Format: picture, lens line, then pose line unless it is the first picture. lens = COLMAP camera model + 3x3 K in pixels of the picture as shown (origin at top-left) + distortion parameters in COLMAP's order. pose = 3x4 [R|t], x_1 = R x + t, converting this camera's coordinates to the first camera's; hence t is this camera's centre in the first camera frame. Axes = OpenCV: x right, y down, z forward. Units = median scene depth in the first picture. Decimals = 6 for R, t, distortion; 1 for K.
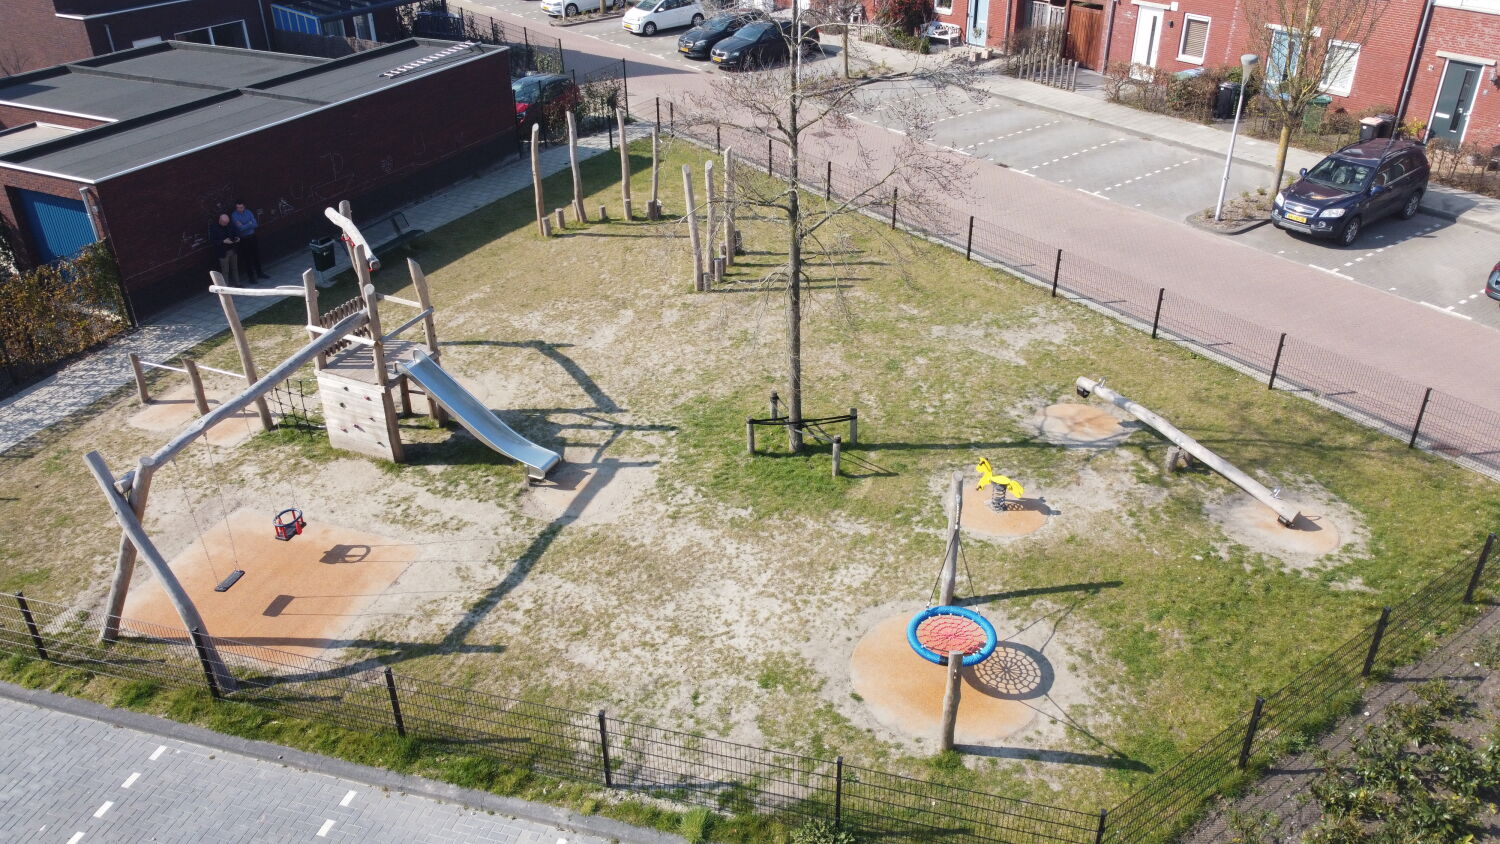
lens RADIAL K [[1141.9, 0, 750.0], [0, 1141.9, 422.0], [0, 0, 1]] dist [0.008416, -0.001560]
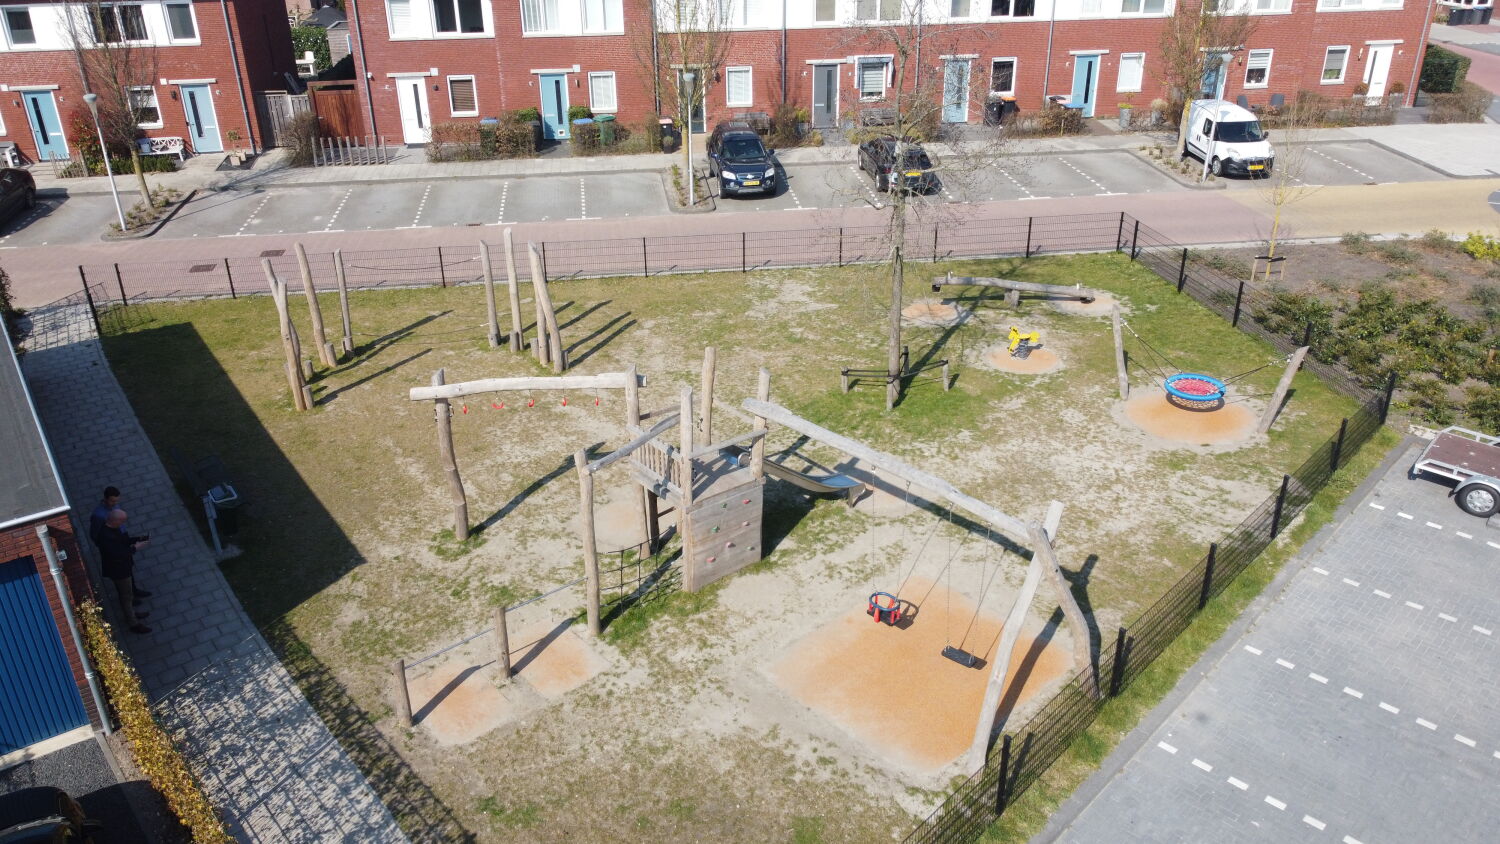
lens RADIAL K [[1141.9, 0, 750.0], [0, 1141.9, 422.0], [0, 0, 1]] dist [0.008416, -0.001560]
pose [[0.458507, -0.382360, 0.802229, -0.952707], [0.446681, 0.879550, 0.163915, -0.205230], [-0.768275, 0.283185, 0.574073, 0.419731]]
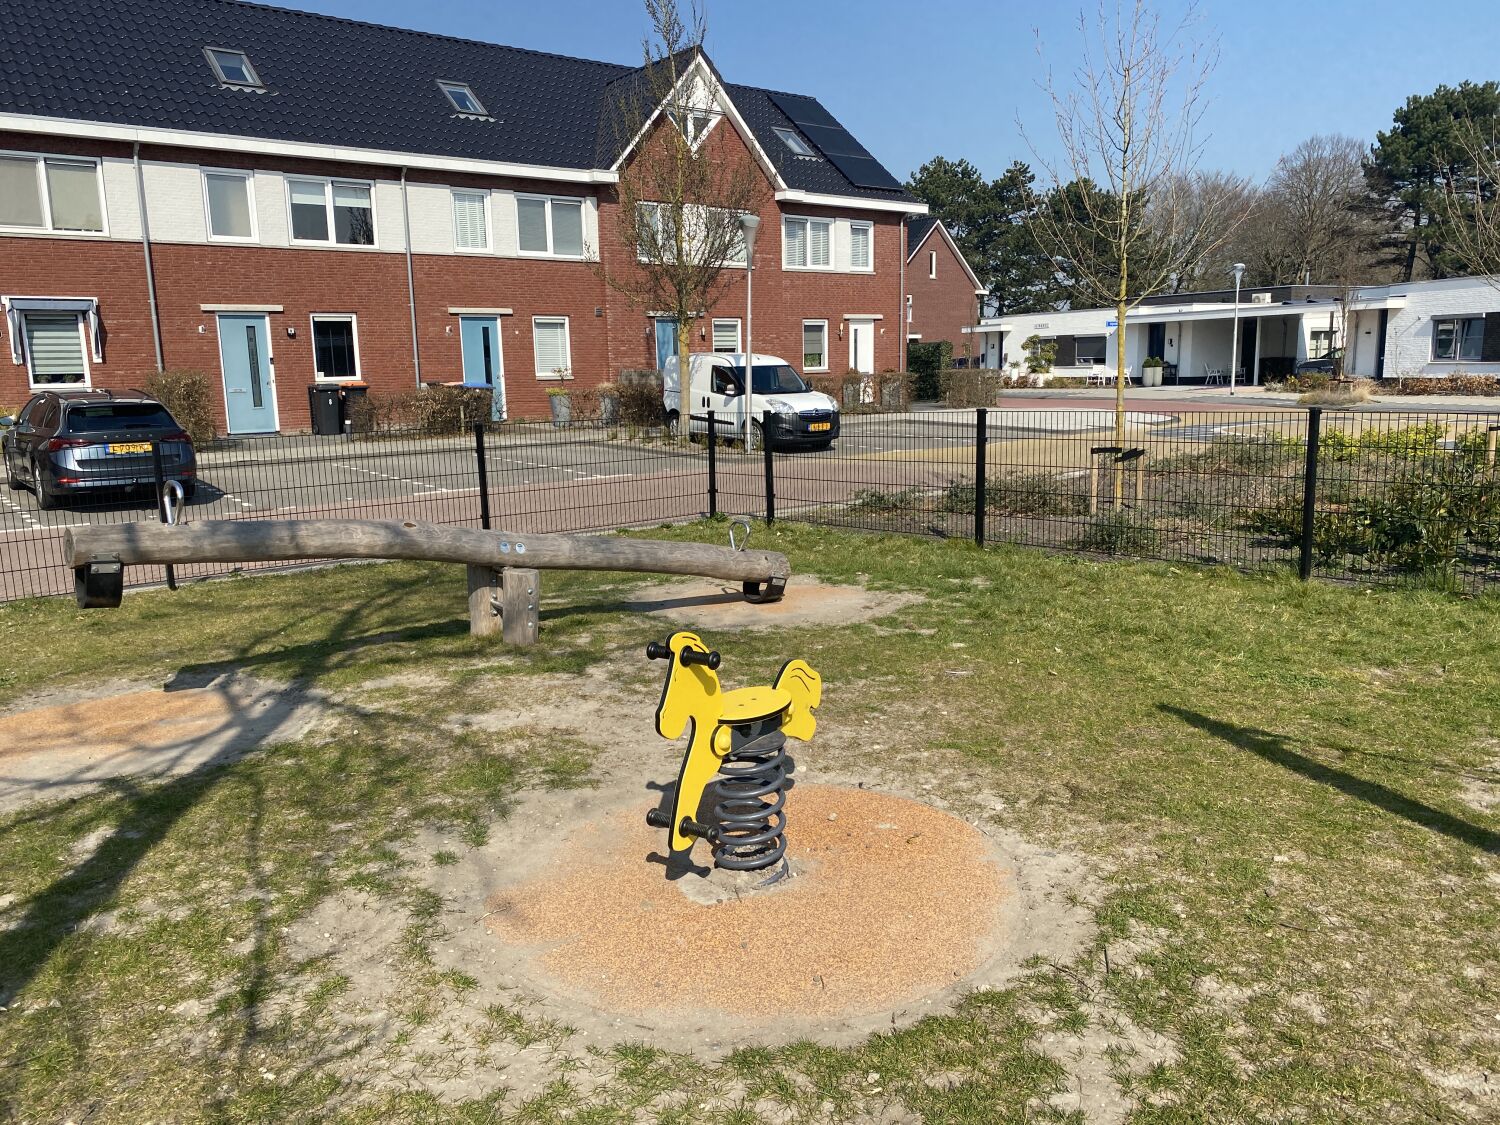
lens RADIAL K [[1135.2, 0, 758.0], [0, 1135.2, 565.2], [0, 0, 1]] dist [0.012229, 0.004759]
pose [[-0.087257, -0.151555, 0.984590, 0.039665], [0.513349, 0.840185, 0.174822, 0.000520], [-0.853733, 0.520692, 0.004489, 0.857098]]
